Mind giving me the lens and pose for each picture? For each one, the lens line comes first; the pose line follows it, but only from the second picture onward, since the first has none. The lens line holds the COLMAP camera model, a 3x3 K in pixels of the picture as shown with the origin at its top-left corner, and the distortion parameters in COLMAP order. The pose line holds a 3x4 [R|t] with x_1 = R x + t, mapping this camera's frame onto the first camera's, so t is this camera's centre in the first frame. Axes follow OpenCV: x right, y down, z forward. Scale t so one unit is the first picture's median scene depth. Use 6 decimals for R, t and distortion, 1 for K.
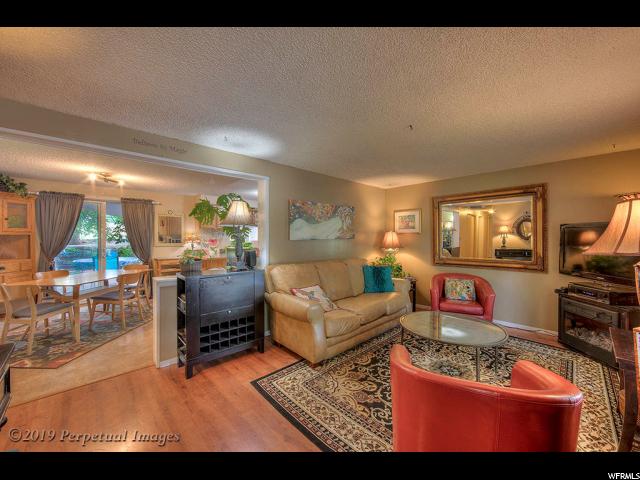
lens RADIAL K [[254.4, 0, 315.5], [0, 254.4, 238.4], [0, 0, 1]] dist [-0.023860, 0.001471]
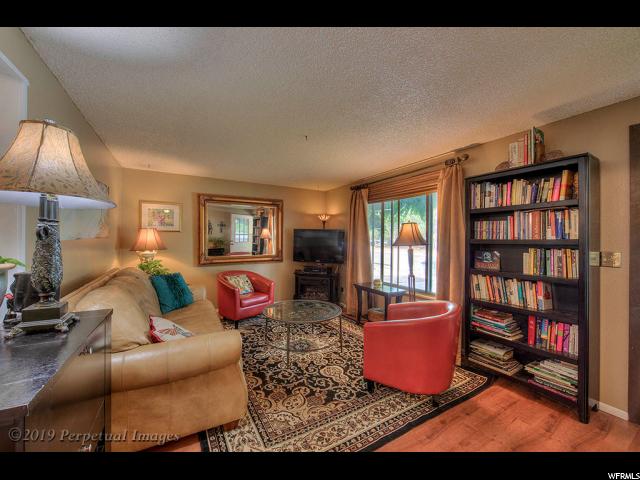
lens RADIAL K [[254.4, 0, 323.1], [0, 254.4, 238.9], [0, 0, 1]] dist [-0.023860, 0.001471]
pose [[0.189914, -0.000115, 0.981801, -0.622976], [-0.006040, 0.999981, 0.001285, 0.001563], [-0.981782, -0.006174, 0.189910, 0.639175]]
